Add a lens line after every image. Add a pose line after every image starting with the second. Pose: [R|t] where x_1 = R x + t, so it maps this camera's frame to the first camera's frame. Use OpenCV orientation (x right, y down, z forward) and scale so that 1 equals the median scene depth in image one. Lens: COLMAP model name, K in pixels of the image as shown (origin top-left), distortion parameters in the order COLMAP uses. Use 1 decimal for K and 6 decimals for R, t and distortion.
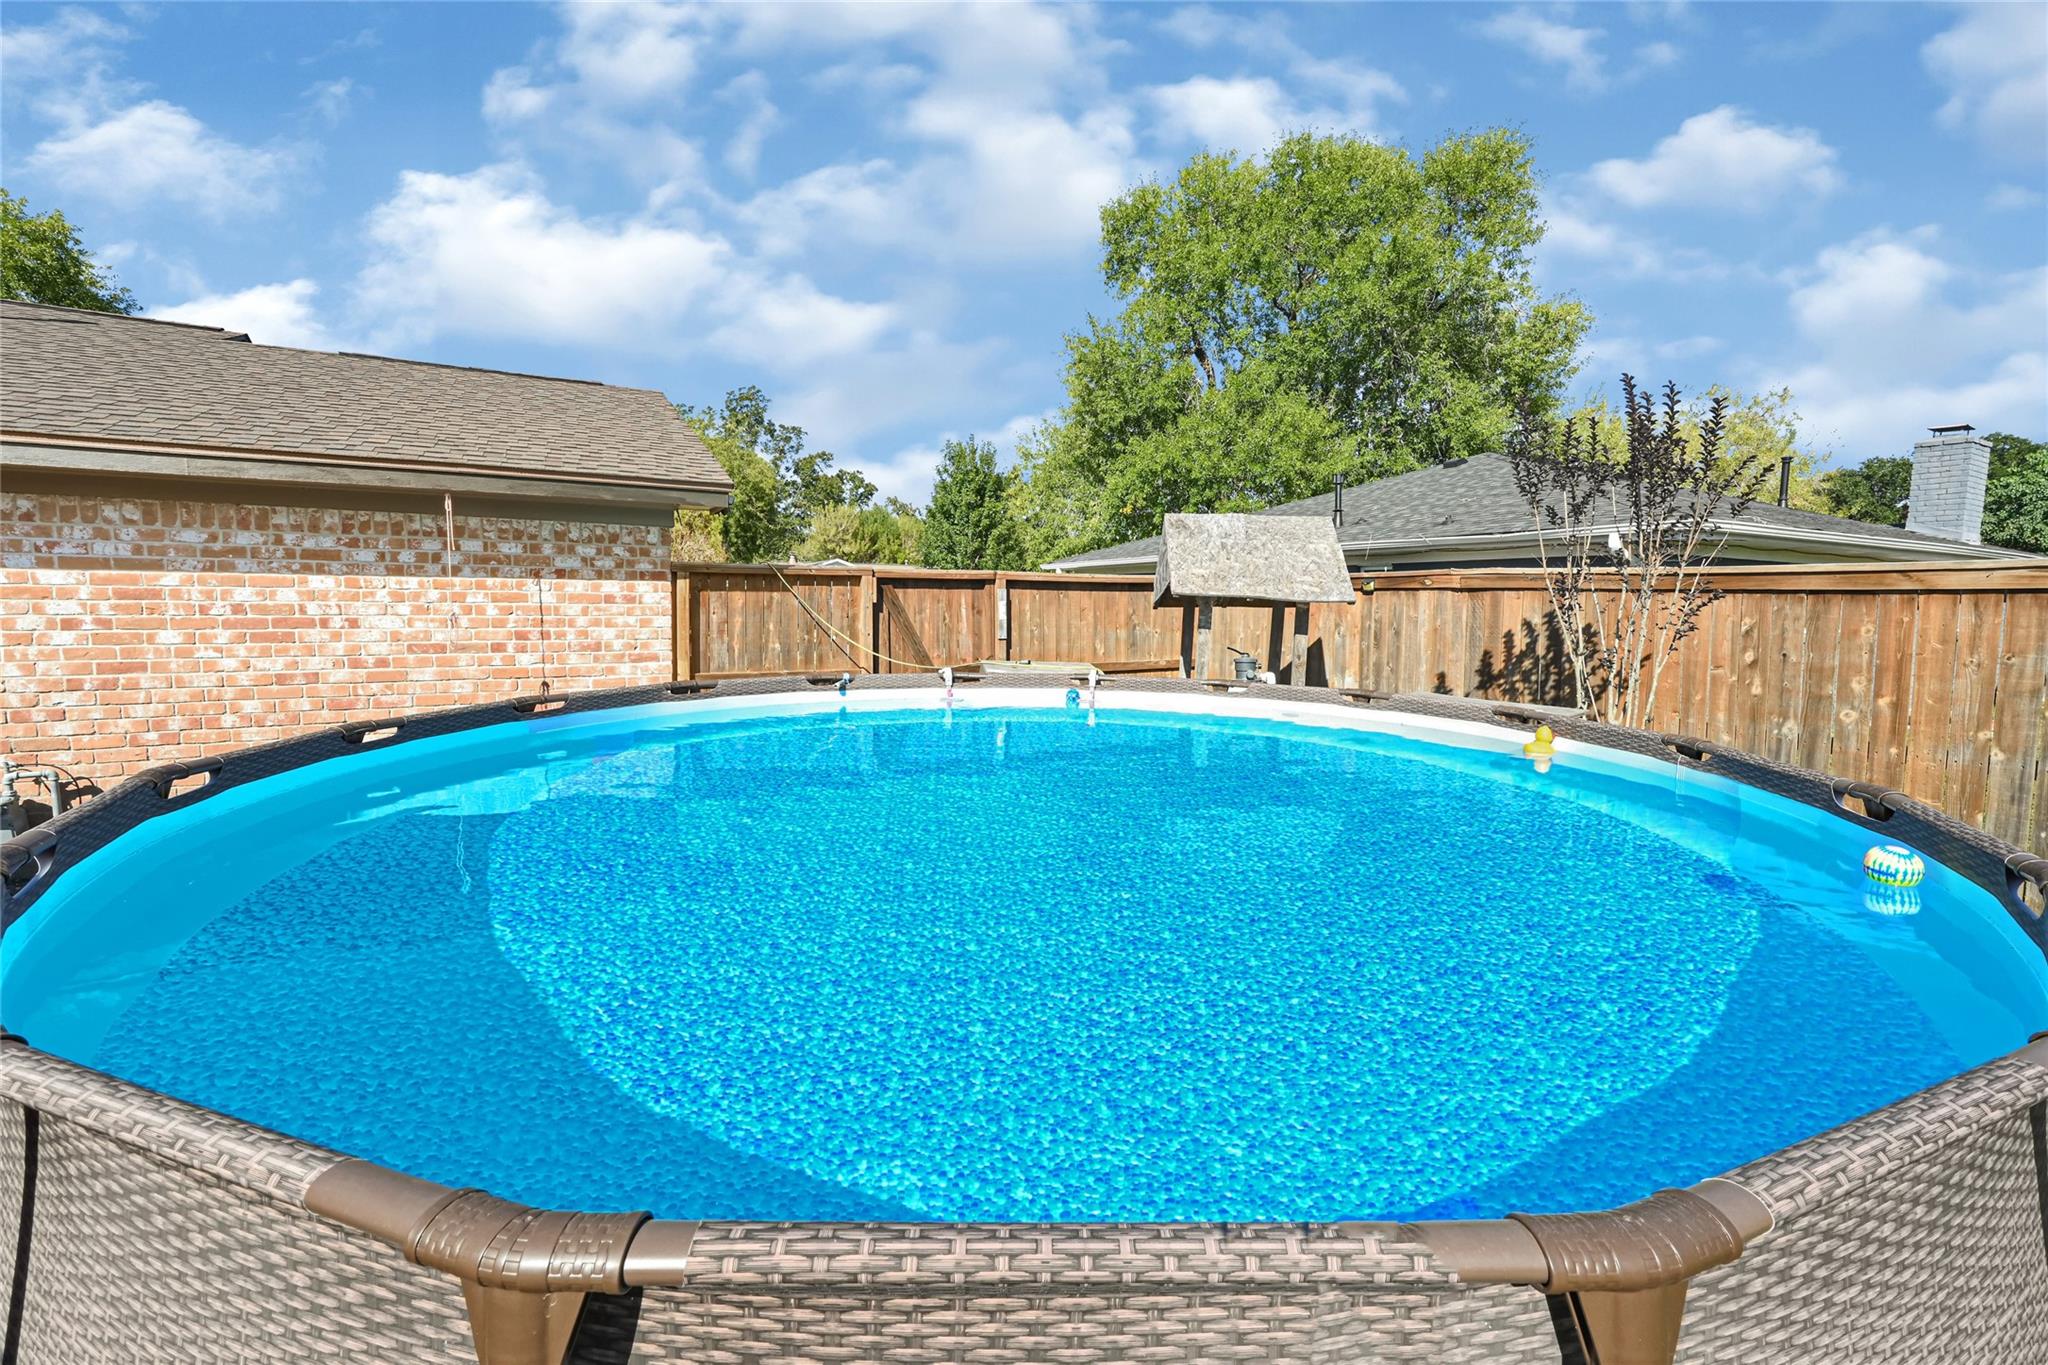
lens RADIAL K [[818.7, 0, 1029.7], [0, 818.7, 640.8], [0, 0, 1]] dist [-0.002898, -0.000363]
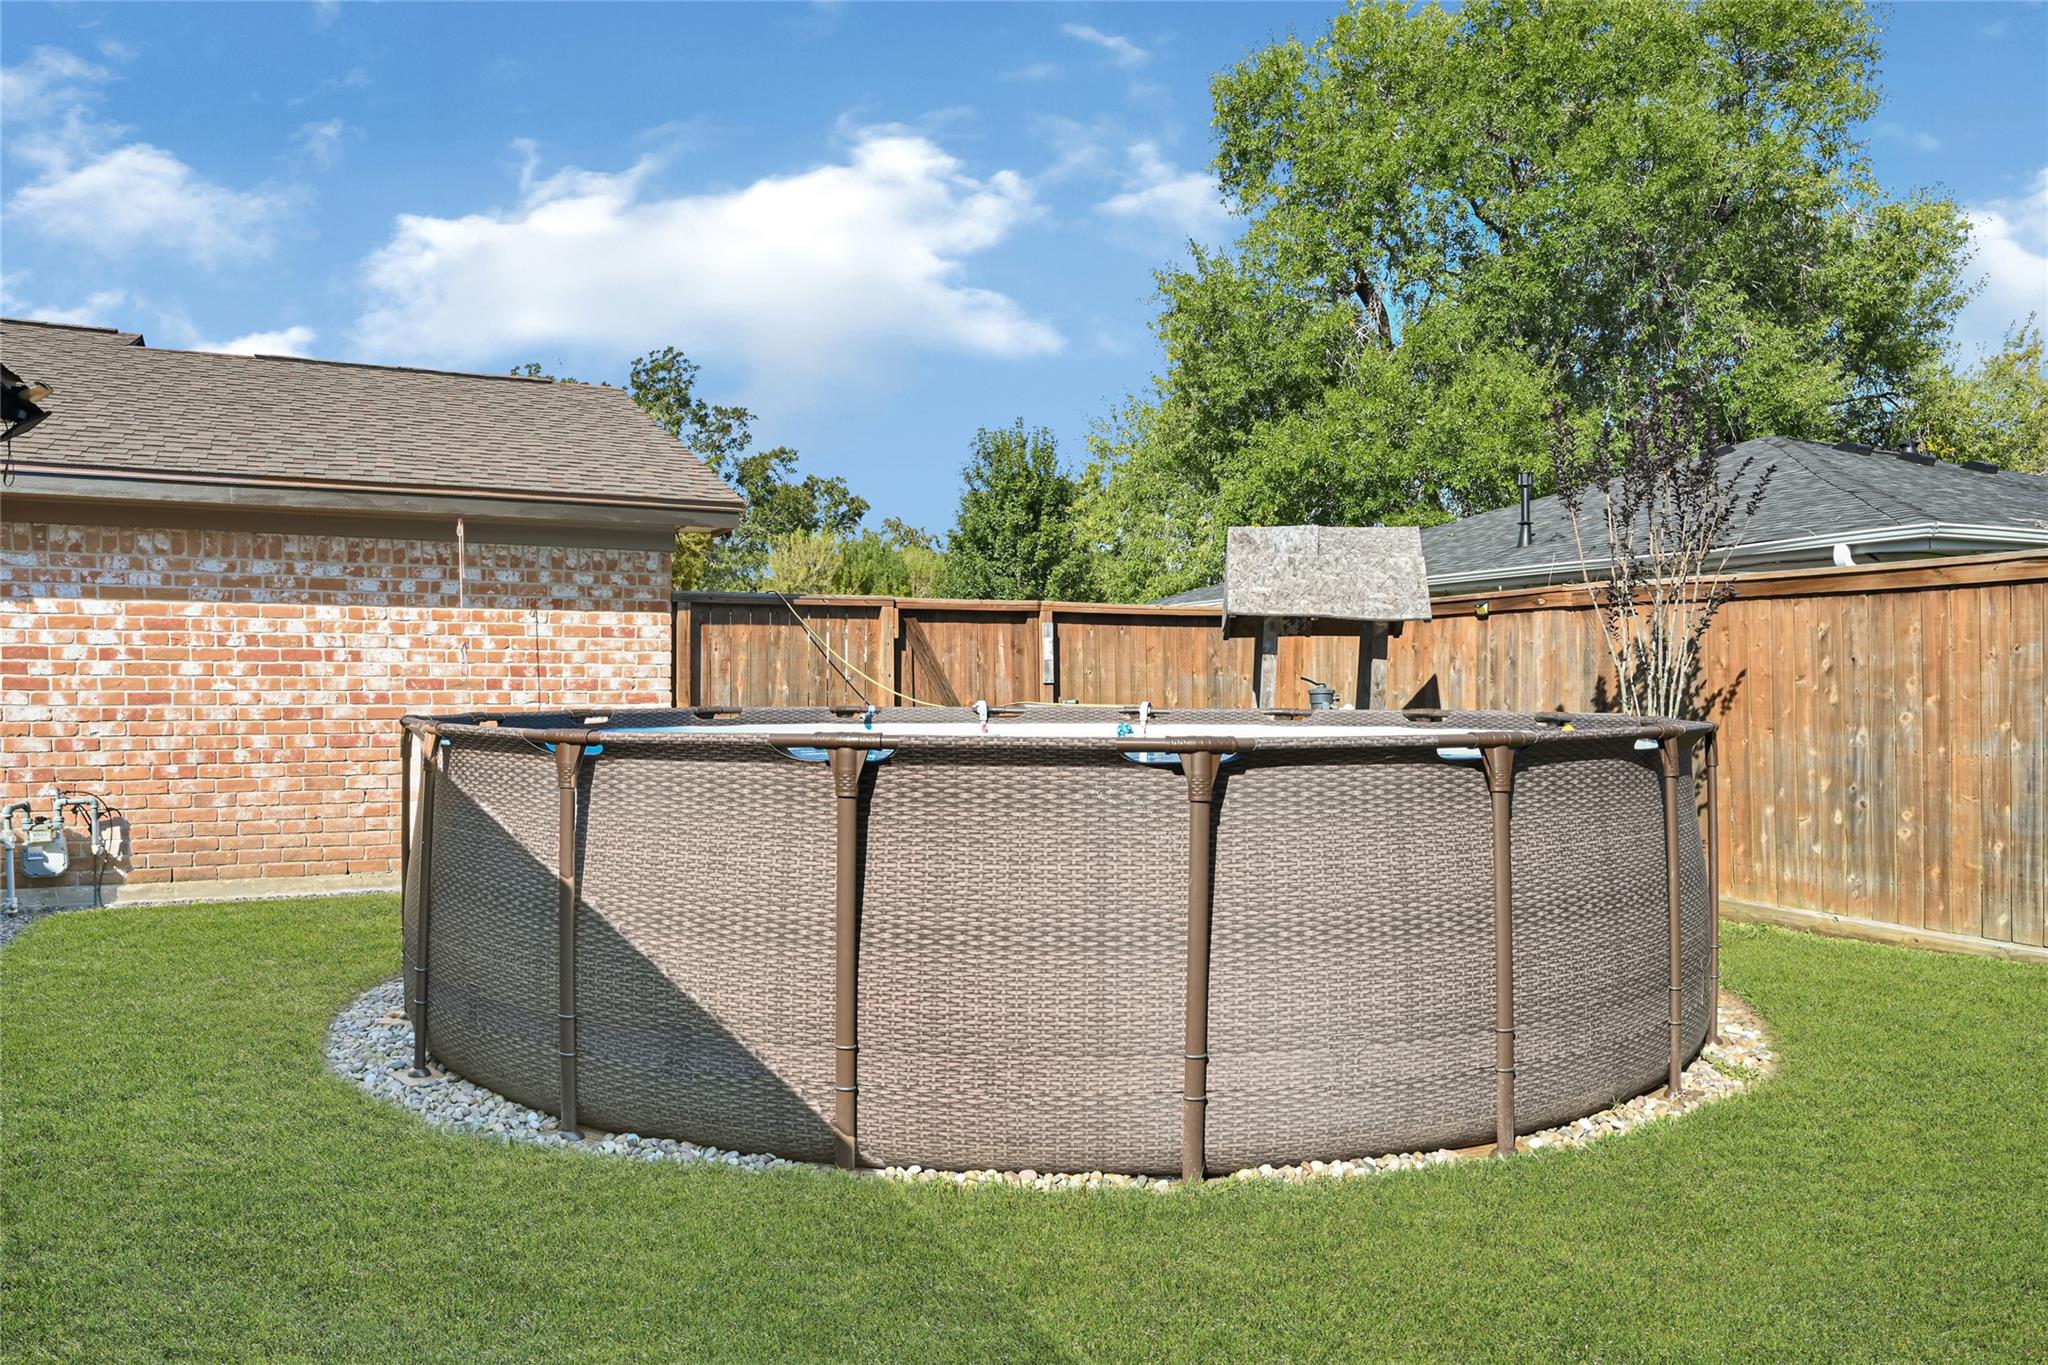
lens RADIAL K [[1390.3, 0, 1023.4], [0, 1390.3, 680.8], [0, 0, 1]] dist [-0.003866, -0.003397]
pose [[0.997404, -0.009825, -0.071338, 0.048238], [0.005864, 0.998440, -0.055518, 0.084990], [0.071772, 0.054955, 0.995906, -0.458946]]
